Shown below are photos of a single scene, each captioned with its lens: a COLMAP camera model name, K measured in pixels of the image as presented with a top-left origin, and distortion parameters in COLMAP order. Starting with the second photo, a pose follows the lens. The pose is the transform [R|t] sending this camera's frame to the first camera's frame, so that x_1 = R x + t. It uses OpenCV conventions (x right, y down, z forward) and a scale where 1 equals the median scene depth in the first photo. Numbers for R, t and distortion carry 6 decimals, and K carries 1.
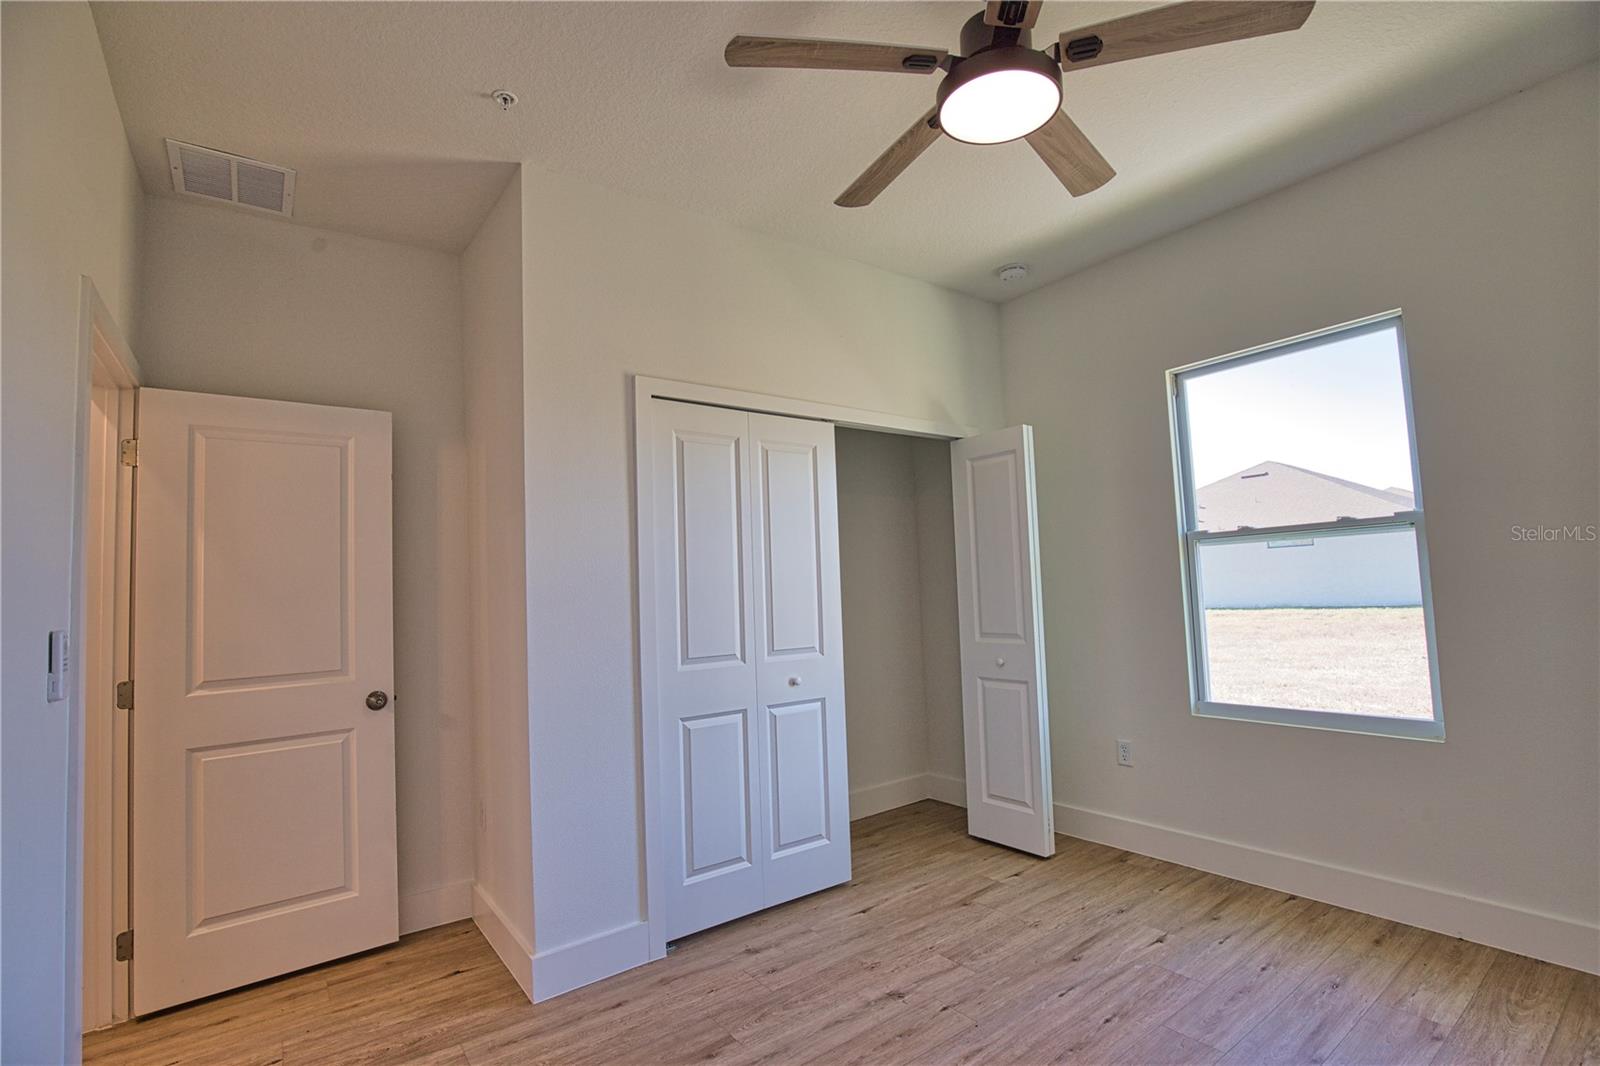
lens RADIAL K [[734.0, 0, 807.2], [0, 734.0, 537.6], [0, 0, 1]] dist [-0.023230, 0.001654]
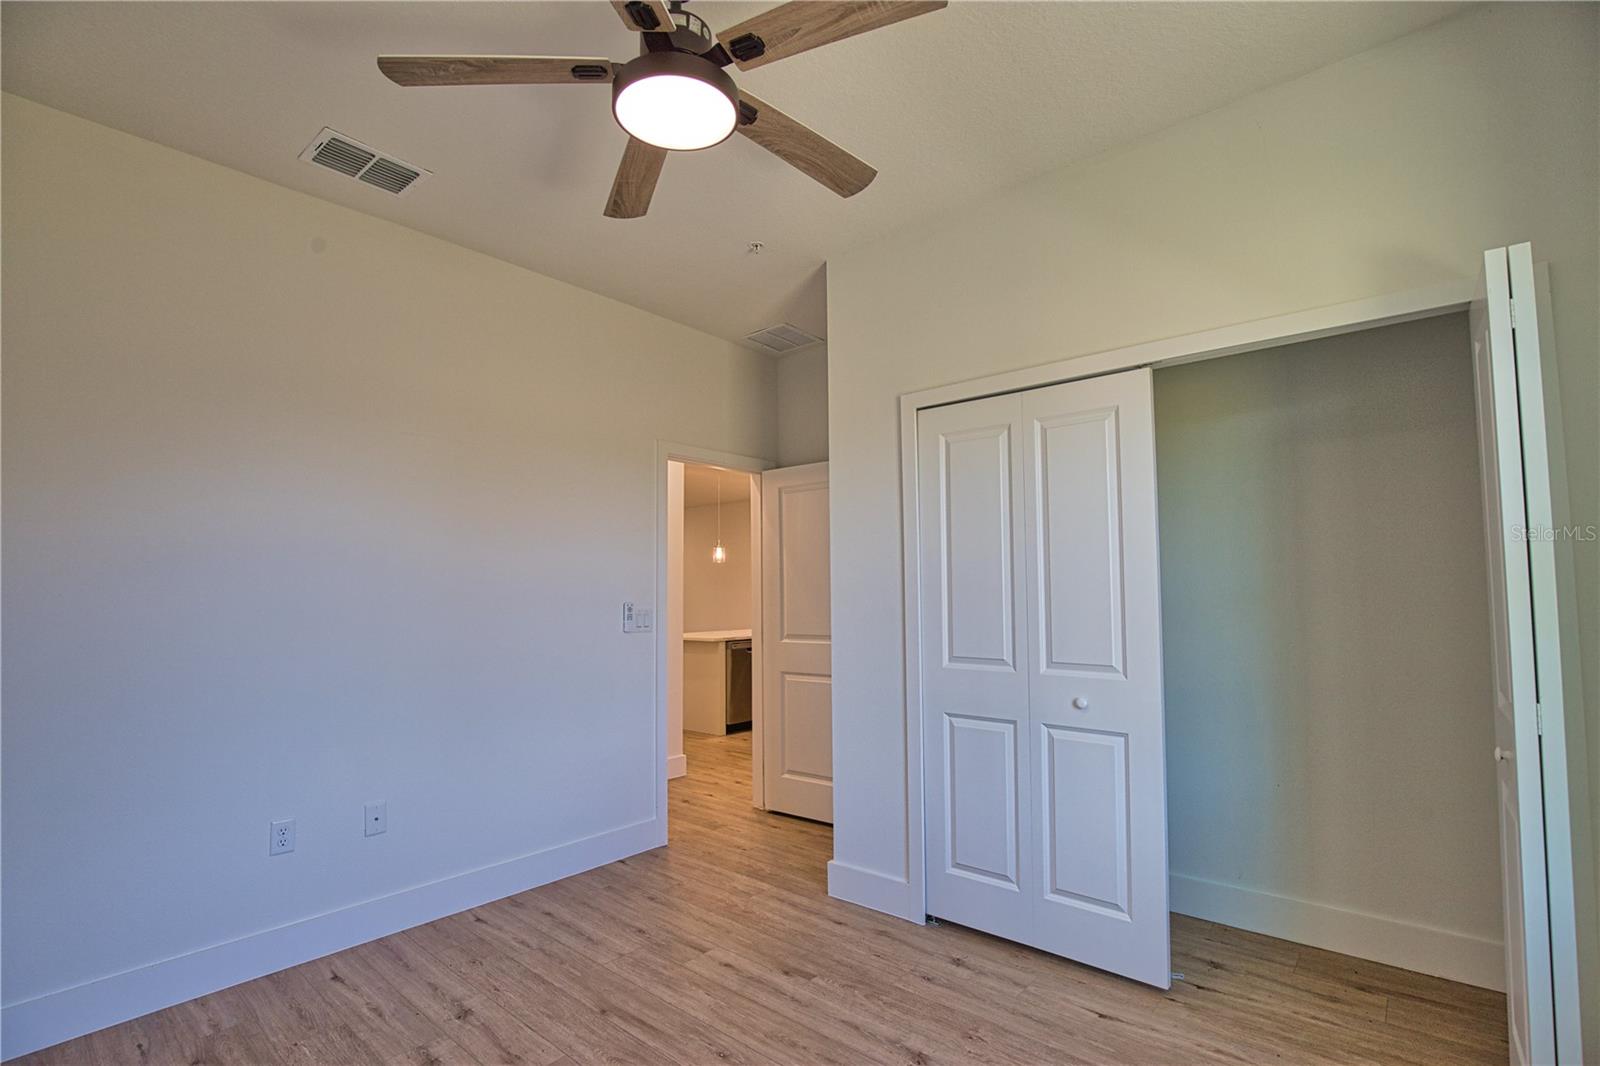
lens RADIAL K [[734.0, 0, 811.4], [0, 734.0, 543.9], [0, 0, 1]] dist [-0.023230, 0.001654]
pose [[0.223891, -0.029490, -0.974168, 0.849199], [0.069990, 0.997448, -0.014109, 0.009792], [0.972098, -0.065024, 0.225384, 0.628839]]
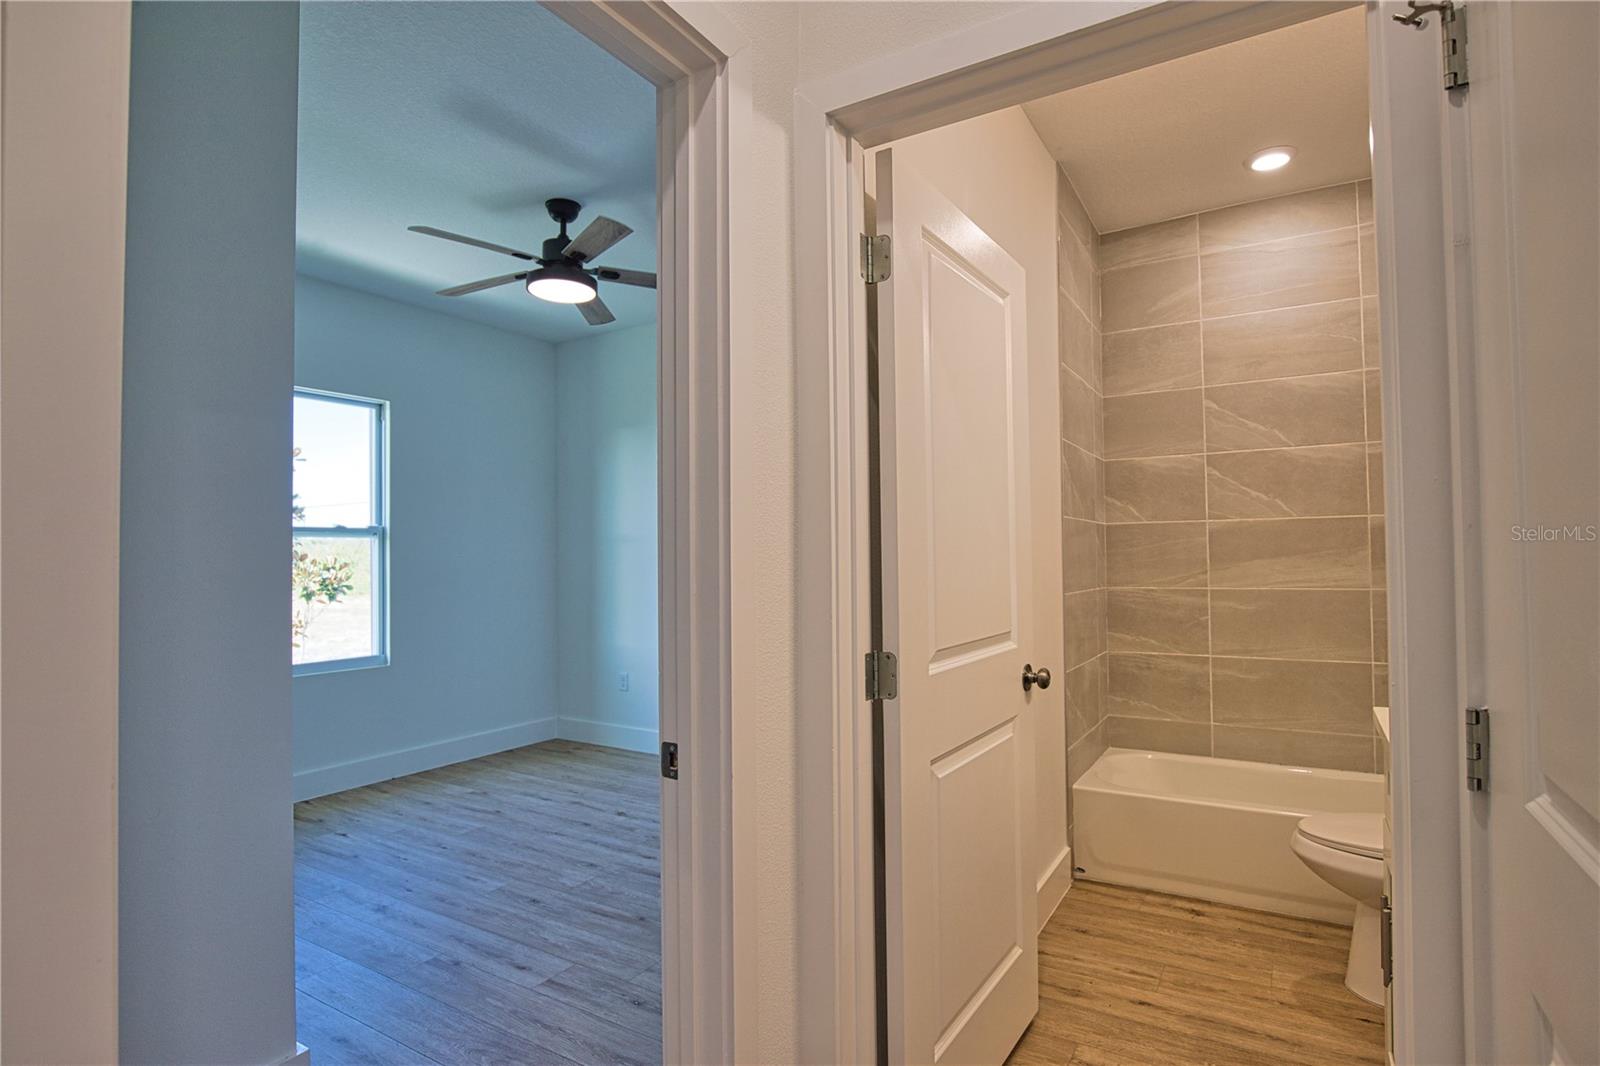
lens RADIAL K [[814.6, 0, 808.4], [0, 814.6, 539.6], [0, 0, 1]] dist [-0.012899, 0.001148]
pose [[-0.373862, 0.065636, 0.925159, -1.201391], [-0.038306, 0.995549, -0.086110, 0.113168], [-0.926693, -0.067632, -0.369684, 0.778310]]
